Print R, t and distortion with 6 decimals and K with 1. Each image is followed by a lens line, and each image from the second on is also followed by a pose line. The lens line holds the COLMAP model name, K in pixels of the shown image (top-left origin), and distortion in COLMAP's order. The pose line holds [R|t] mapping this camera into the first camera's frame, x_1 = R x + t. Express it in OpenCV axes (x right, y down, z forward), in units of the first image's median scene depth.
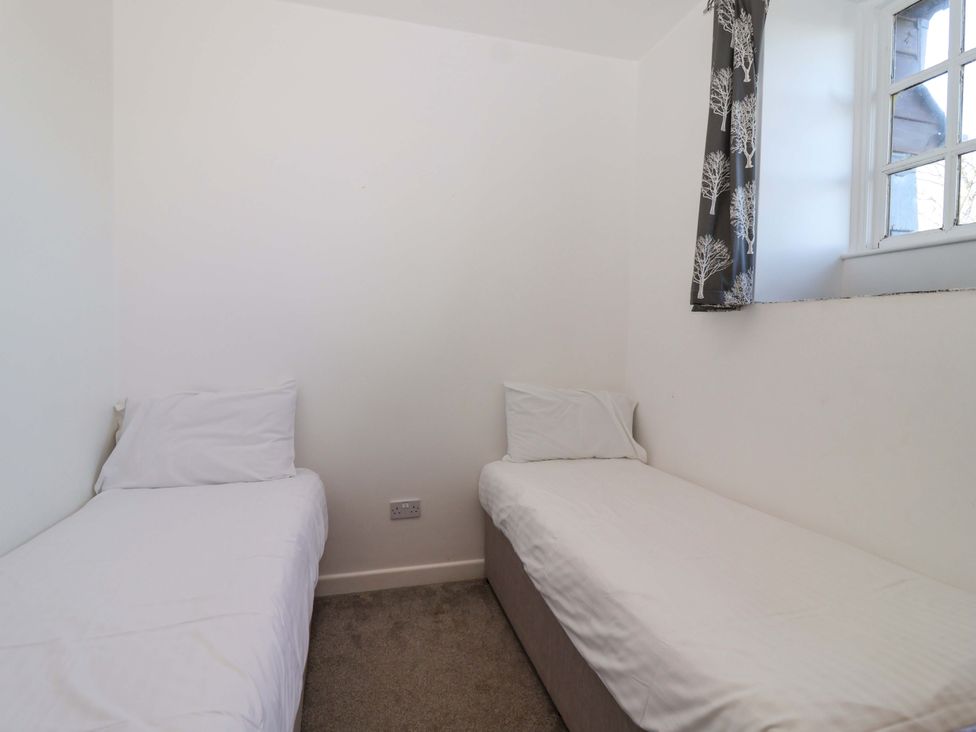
lens RADIAL K [[509.3, 0, 485.6], [0, 509.3, 362.4], [0, 0, 1]] dist [0.001922, -0.013911]
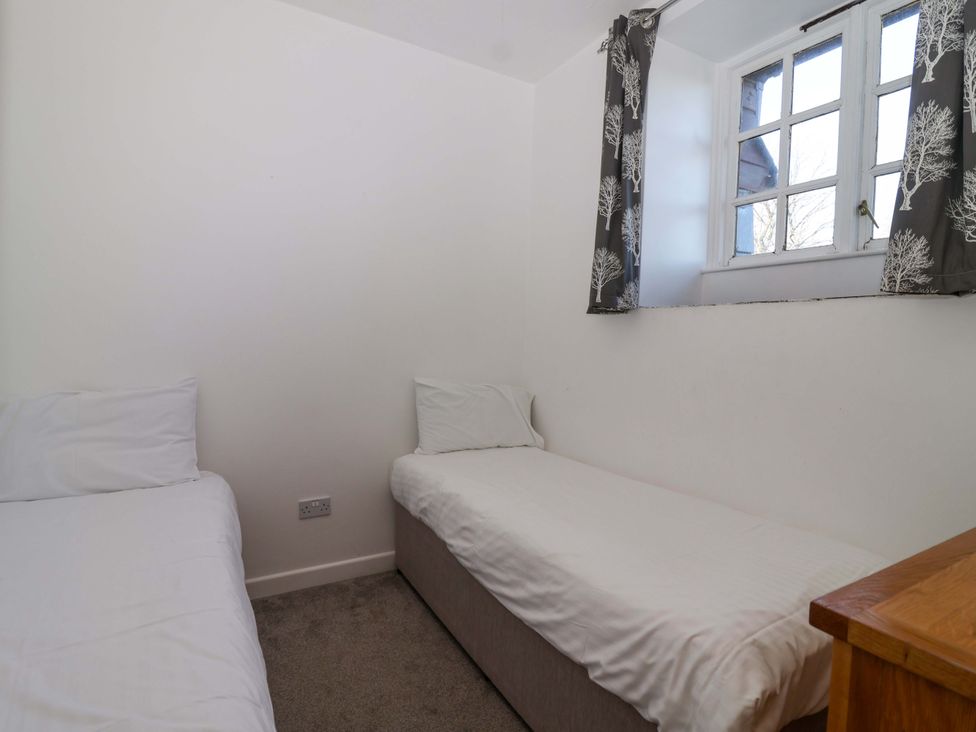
lens RADIAL K [[509.3, 0, 485.6], [0, 509.3, 362.4], [0, 0, 1]] dist [0.001922, -0.013911]
pose [[0.966534, -0.001865, 0.256531, -0.119919], [0.001757, 0.999998, 0.000652, 0.009527], [-0.256532, -0.000180, 0.966536, -0.049527]]
